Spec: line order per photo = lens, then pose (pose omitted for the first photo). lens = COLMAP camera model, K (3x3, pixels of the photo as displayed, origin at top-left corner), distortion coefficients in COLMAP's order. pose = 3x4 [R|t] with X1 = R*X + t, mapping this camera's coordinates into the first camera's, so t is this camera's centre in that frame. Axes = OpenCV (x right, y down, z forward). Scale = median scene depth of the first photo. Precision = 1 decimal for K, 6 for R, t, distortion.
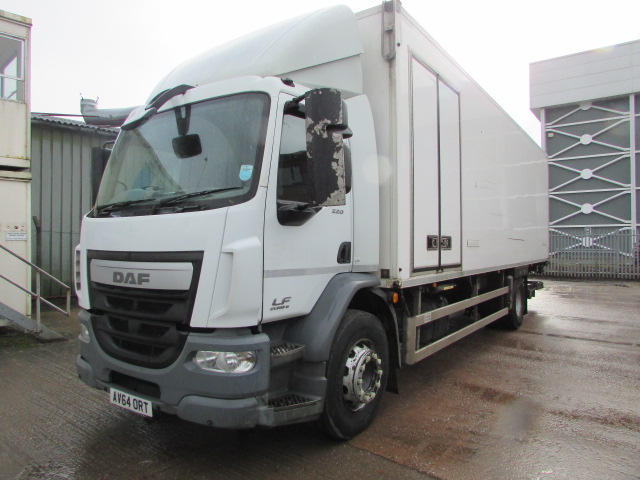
lens RADIAL K [[449.1, 0, 309.5], [0, 449.1, 239.4], [0, 0, 1]] dist [-0.007038, -0.001458]
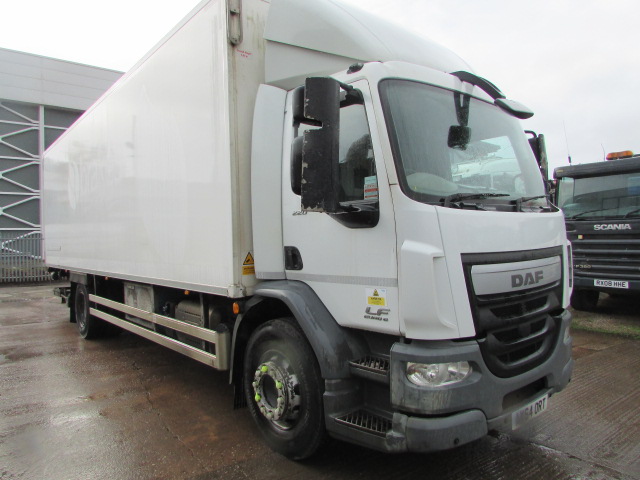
lens RADIAL K [[449.1, 0, 309.5], [0, 449.1, 239.4], [0, 0, 1]] dist [-0.007038, -0.001458]
pose [[0.243096, -0.004281, 0.969993, -0.578897], [0.013468, 0.999909, 0.001037, -0.001055], [-0.969909, 0.012812, 0.243131, 0.496756]]
